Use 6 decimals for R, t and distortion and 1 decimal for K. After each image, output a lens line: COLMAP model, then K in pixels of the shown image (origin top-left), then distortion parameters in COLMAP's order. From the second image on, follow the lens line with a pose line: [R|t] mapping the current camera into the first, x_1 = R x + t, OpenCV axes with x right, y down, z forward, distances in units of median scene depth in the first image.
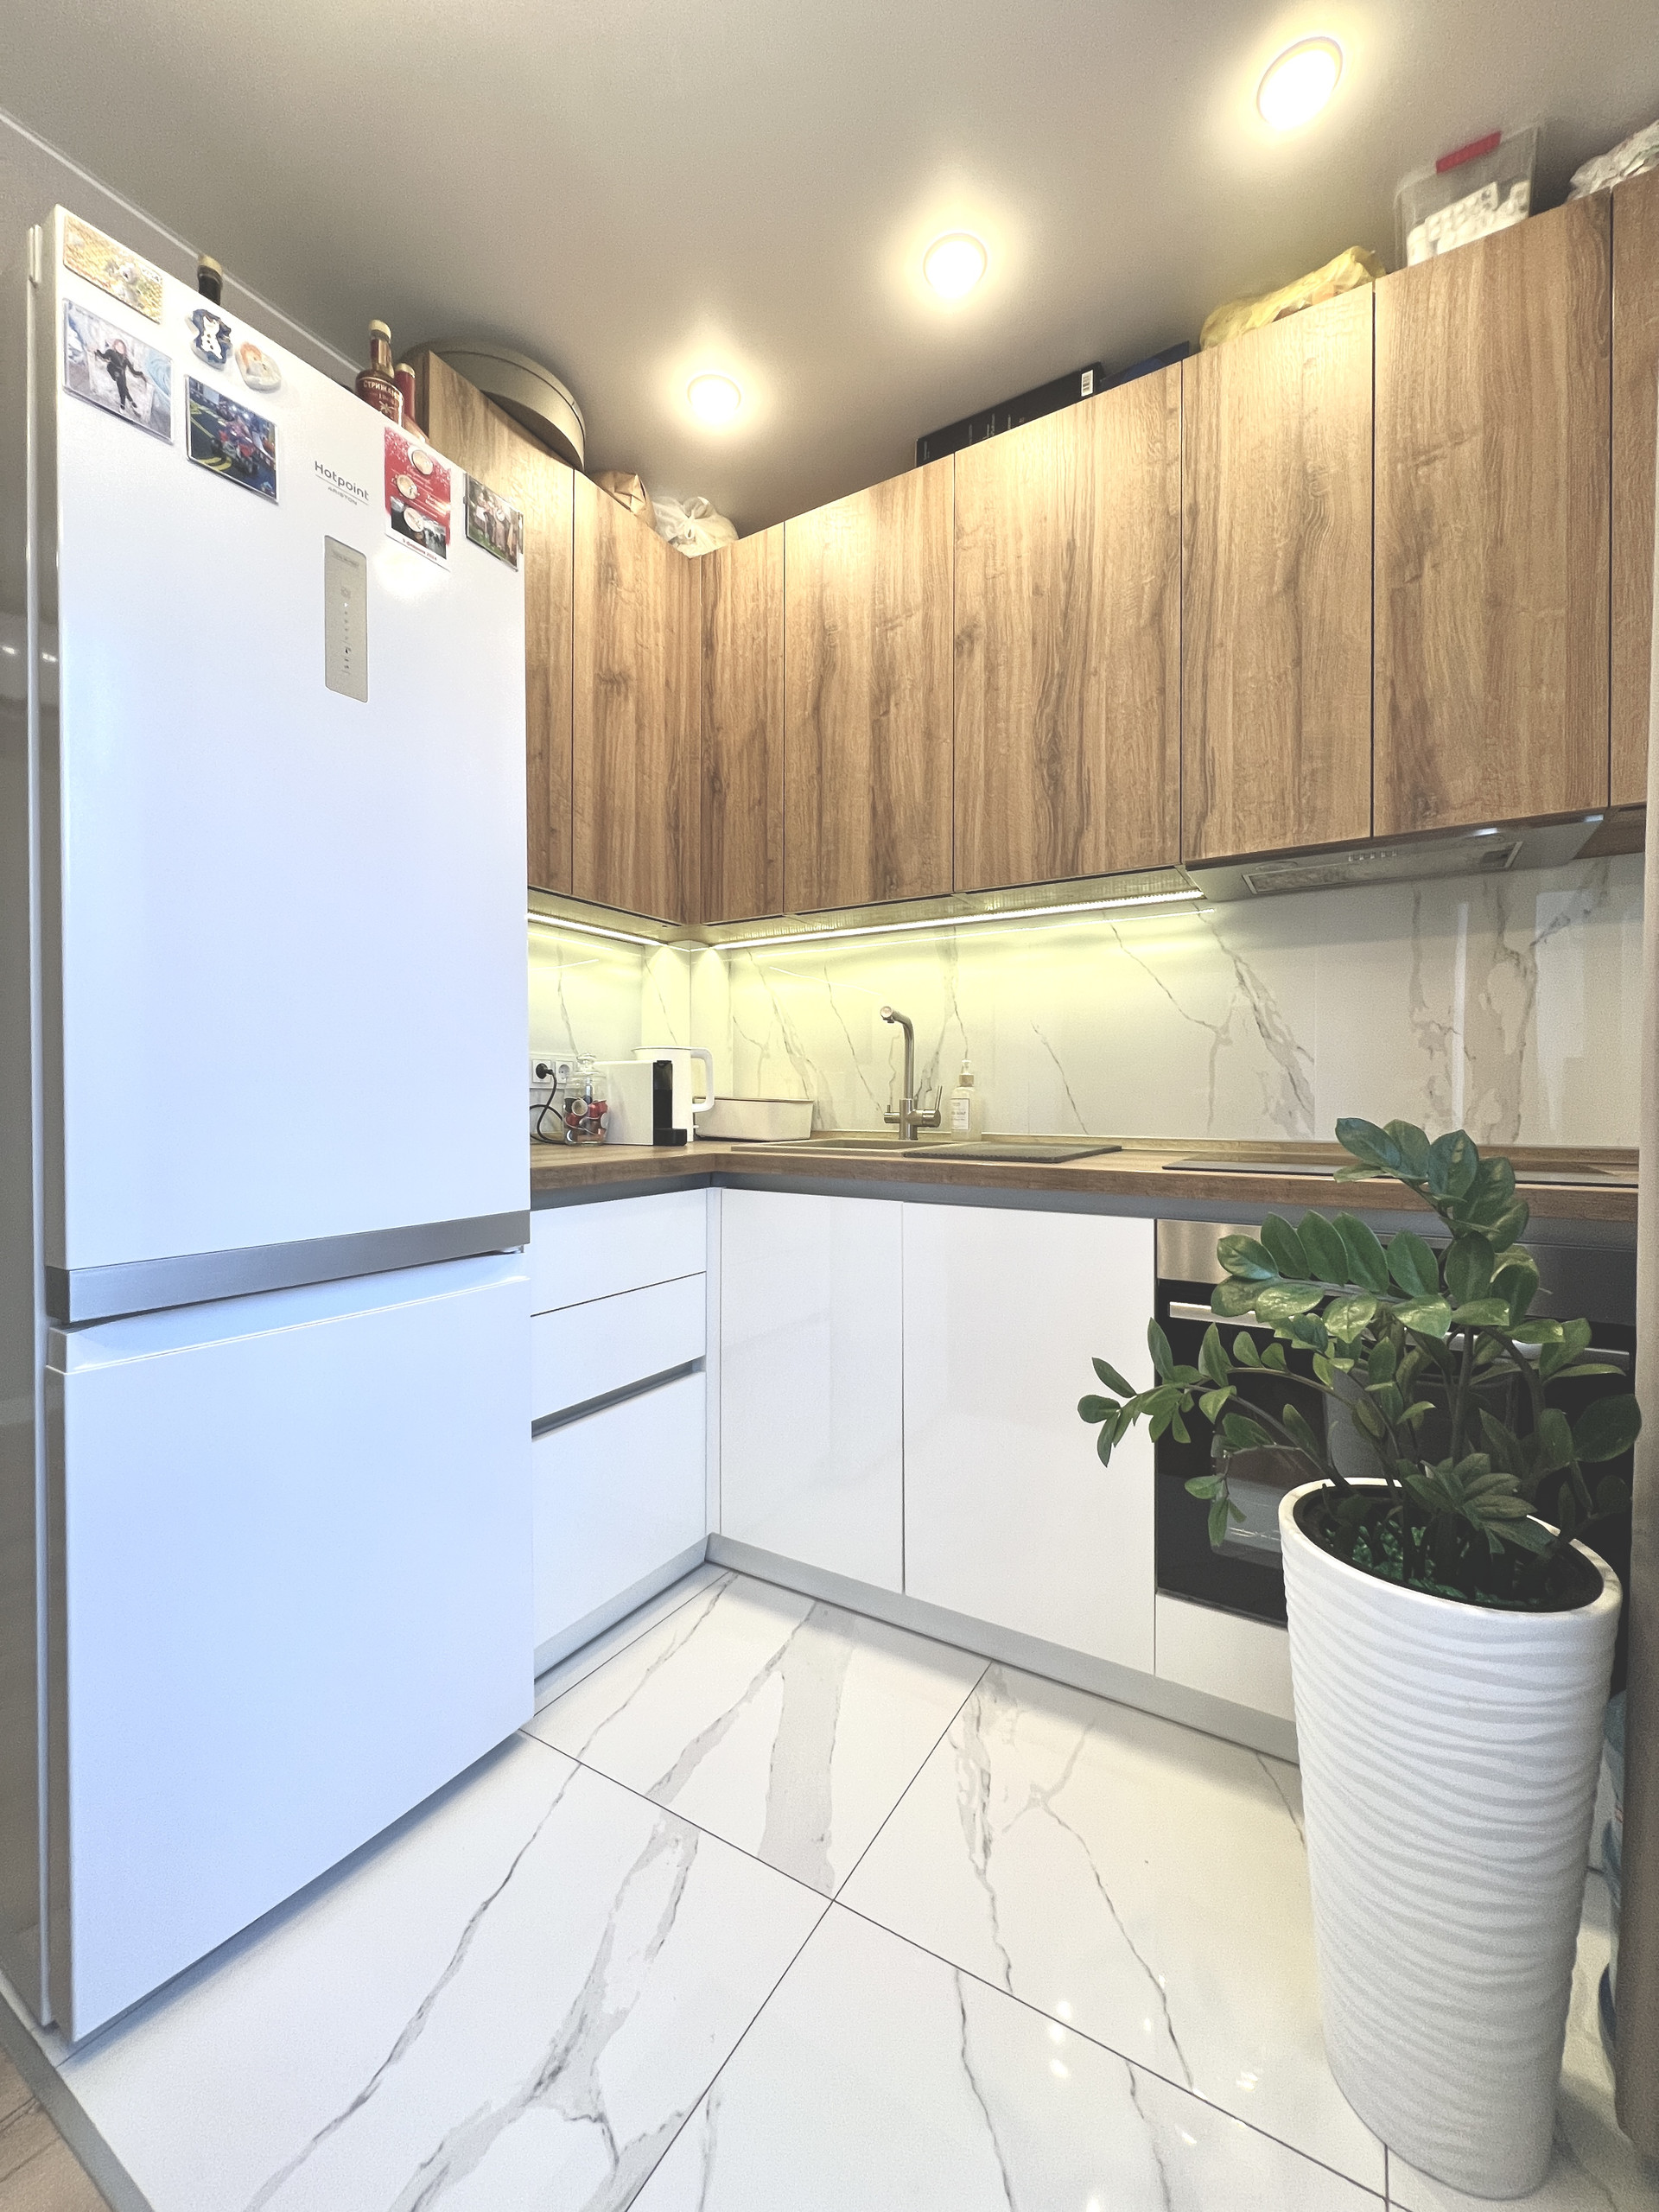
lens RADIAL K [[890.6, 0, 848.3], [0, 890.6, 1108.3], [0, 0, 1]] dist [-0.004212, 0.001120]
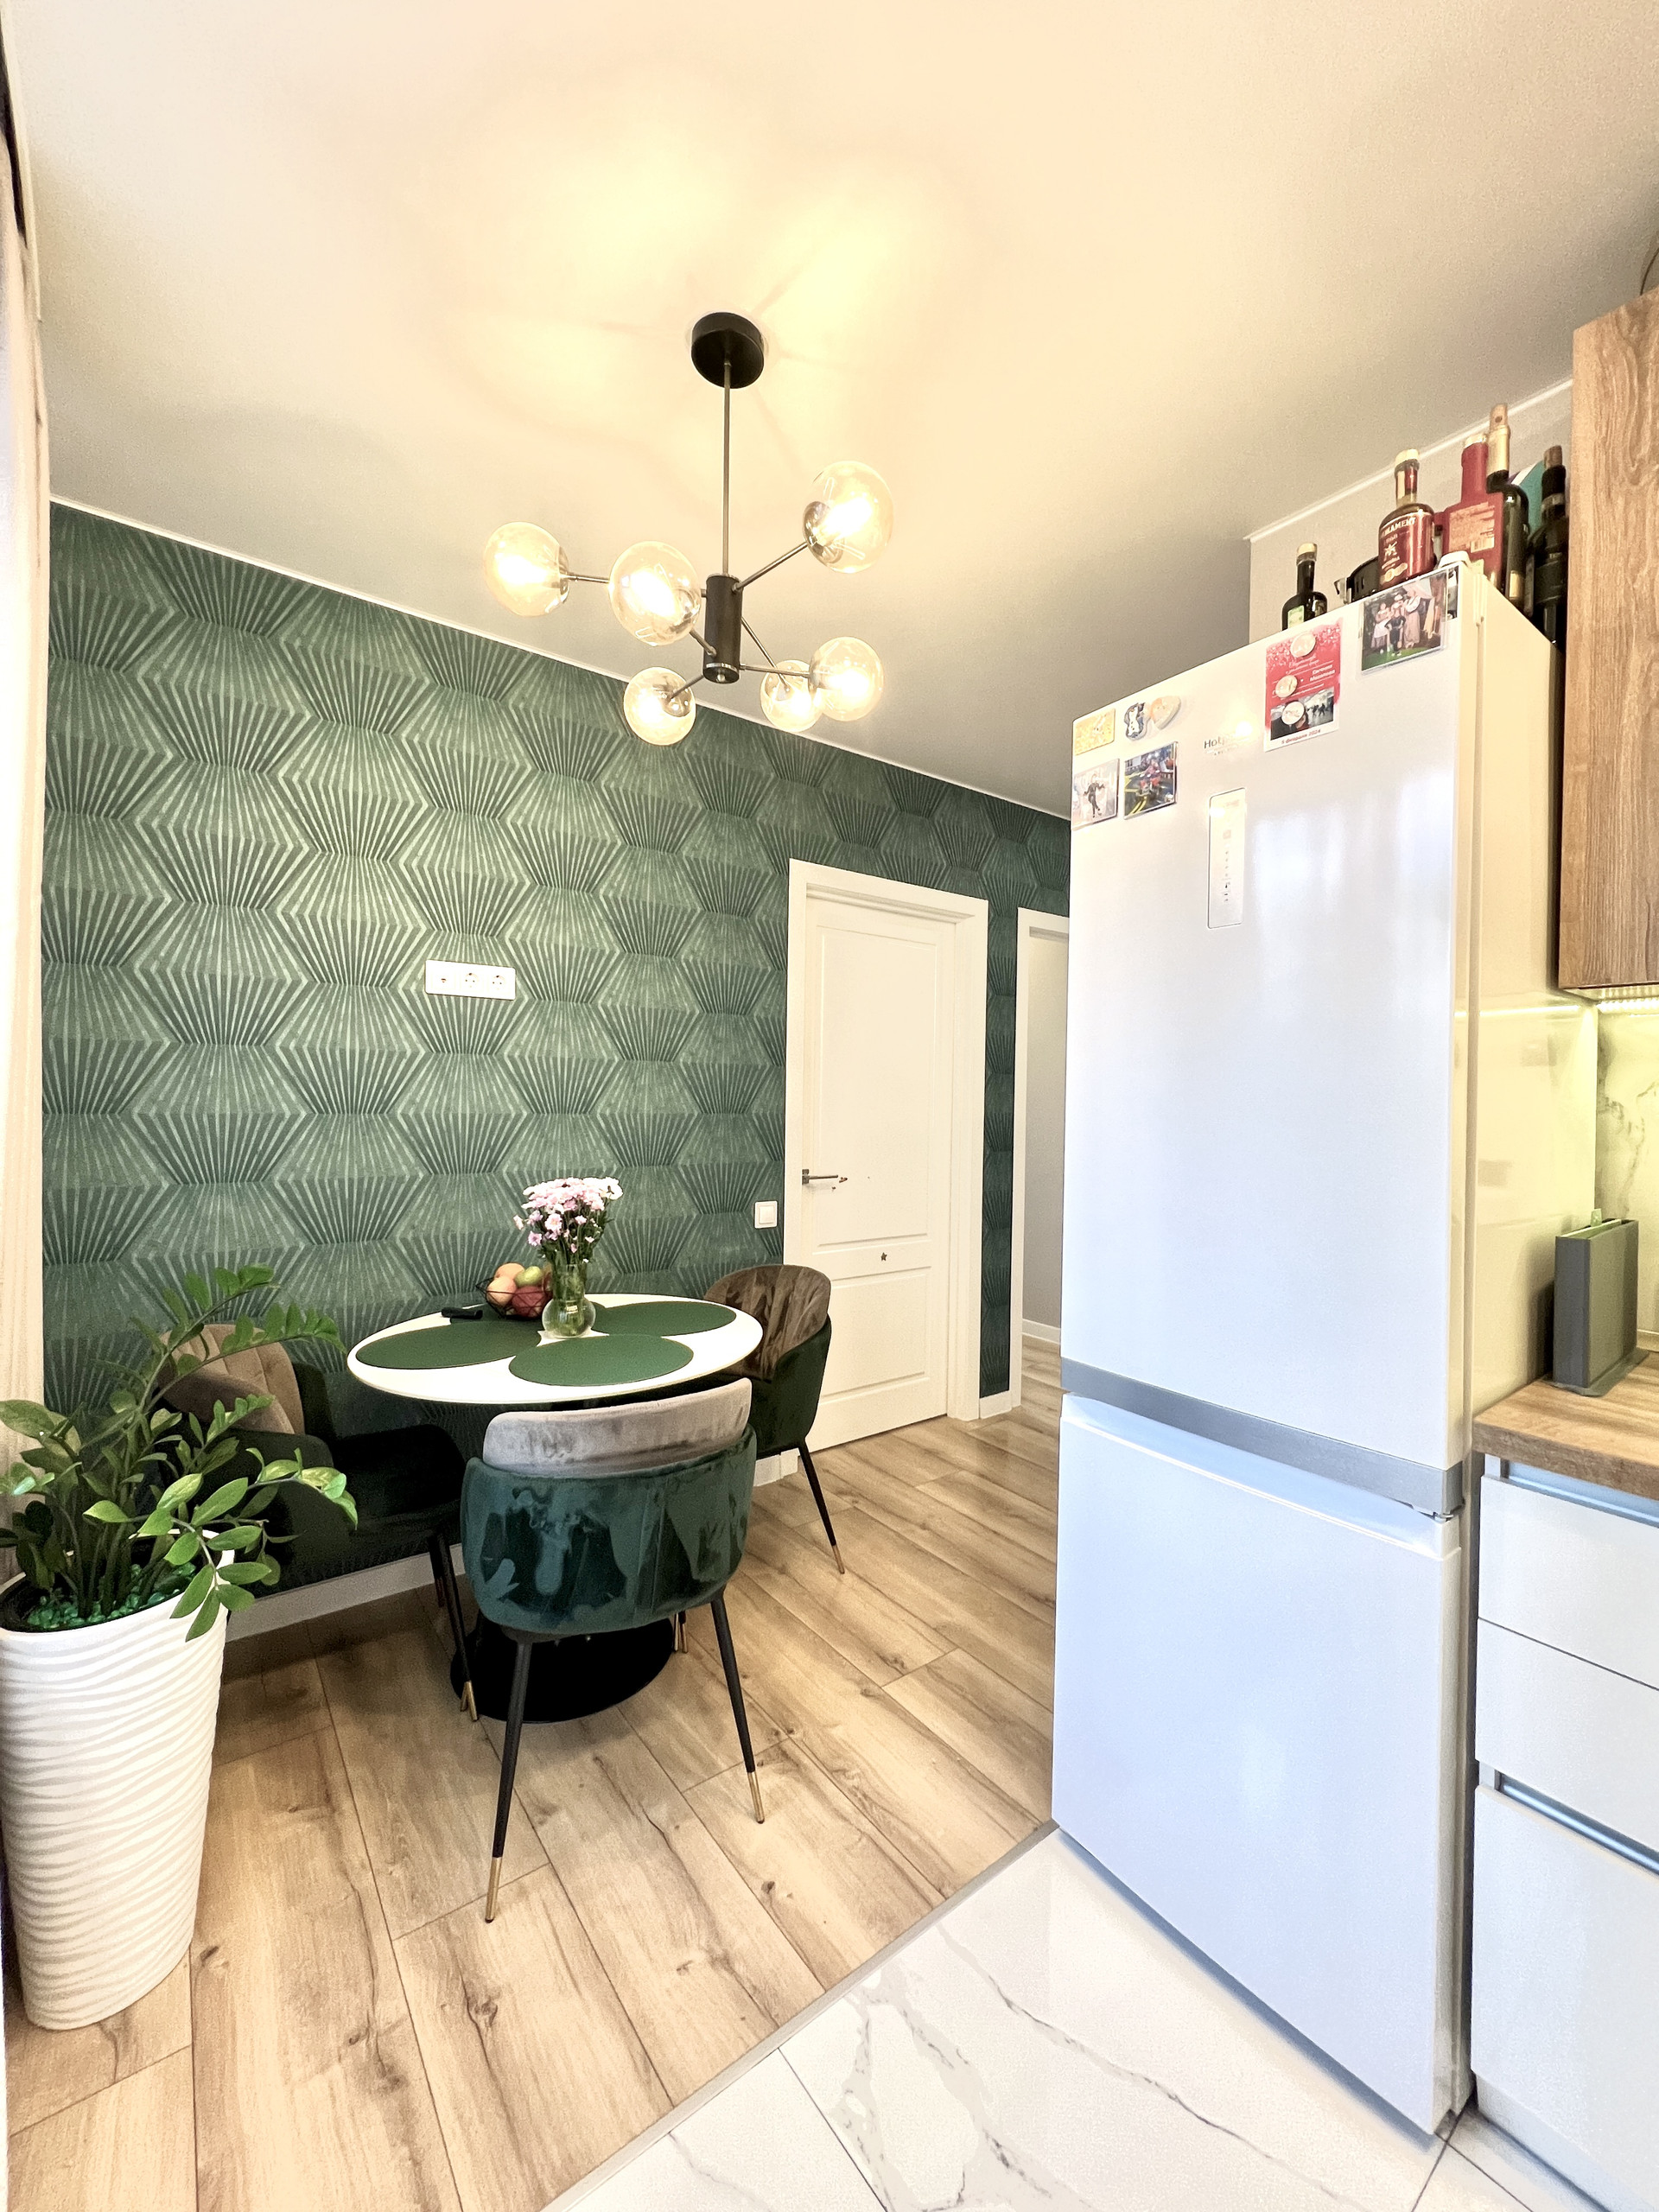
lens RADIAL K [[890.6, 0, 832.4], [0, 890.6, 1102.0], [0, 0, 1]] dist [-0.004212, 0.001120]
pose [[-0.371545, 0.002195, -0.928412, 0.541073], [-0.021651, 0.999705, 0.011028, -0.197546], [0.928162, 0.024199, -0.371388, 0.781431]]
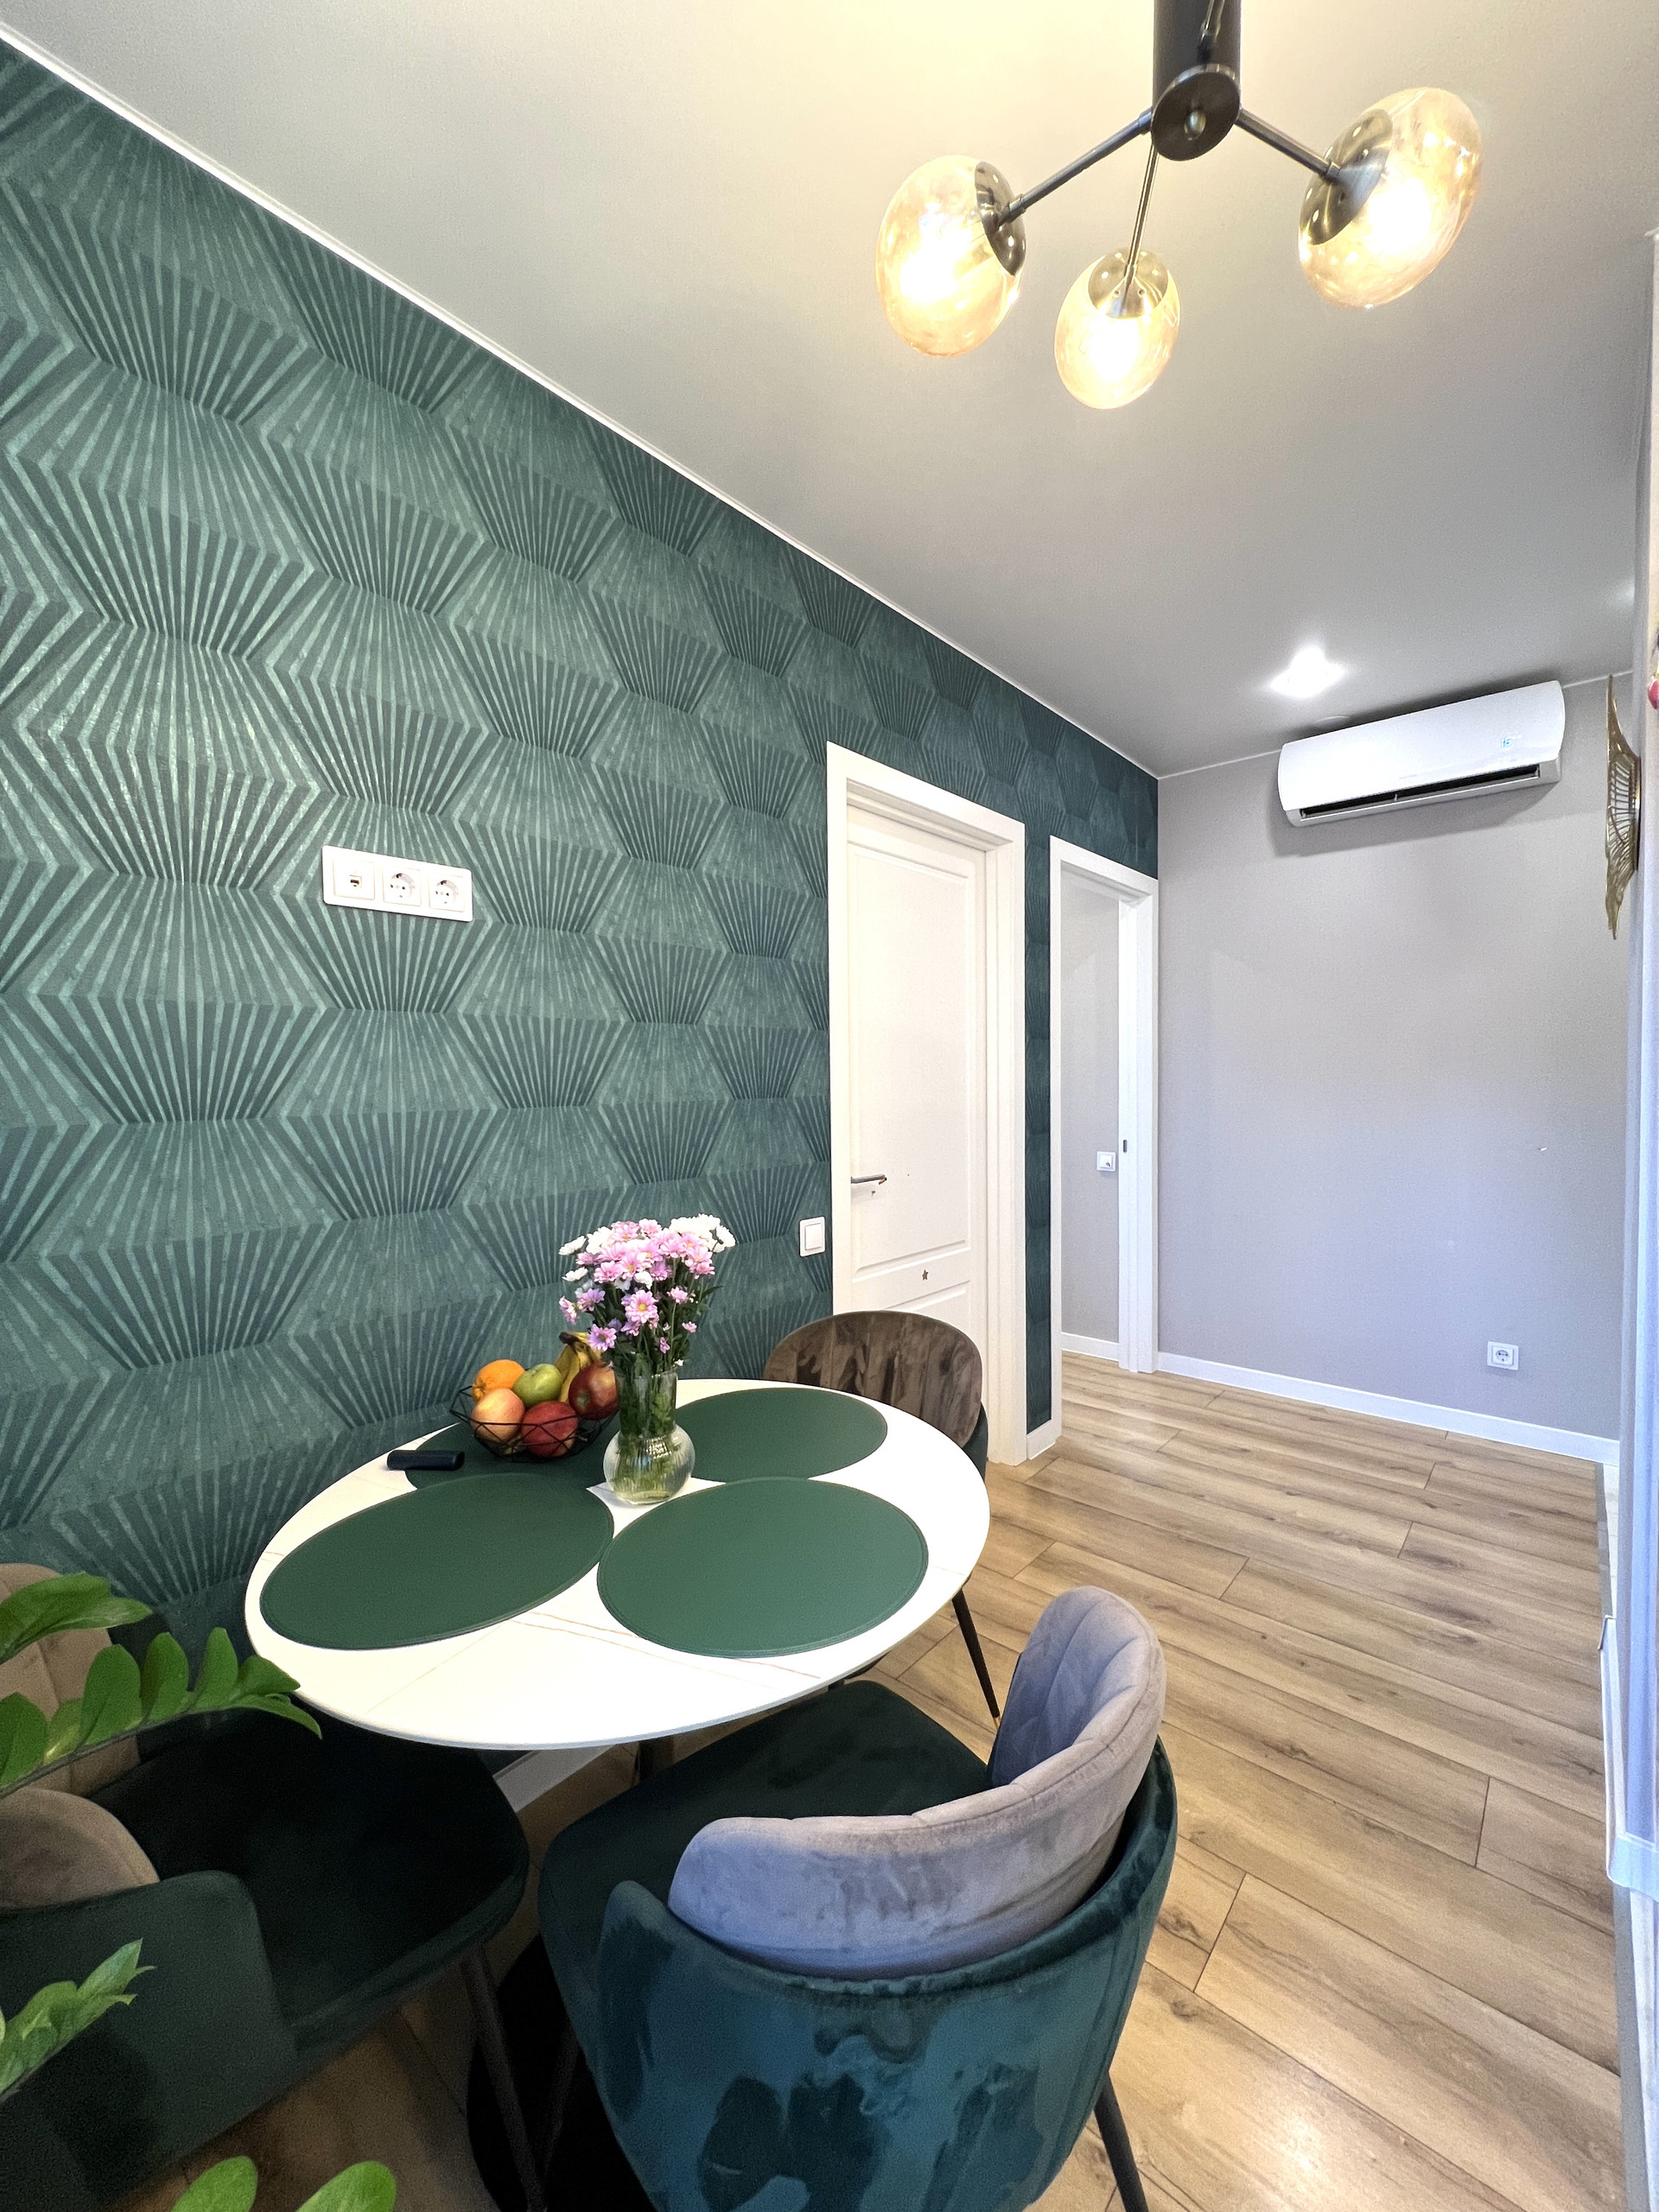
lens RADIAL K [[890.6, 0, 833.0], [0, 890.6, 1102.1], [0, 0, 1]] dist [-0.004212, 0.001120]
pose [[-0.173040, 0.033582, -0.984342, 0.136218], [0.004448, 0.999435, 0.033315, -0.184817], [0.984905, 0.001386, -0.173091, 0.169950]]
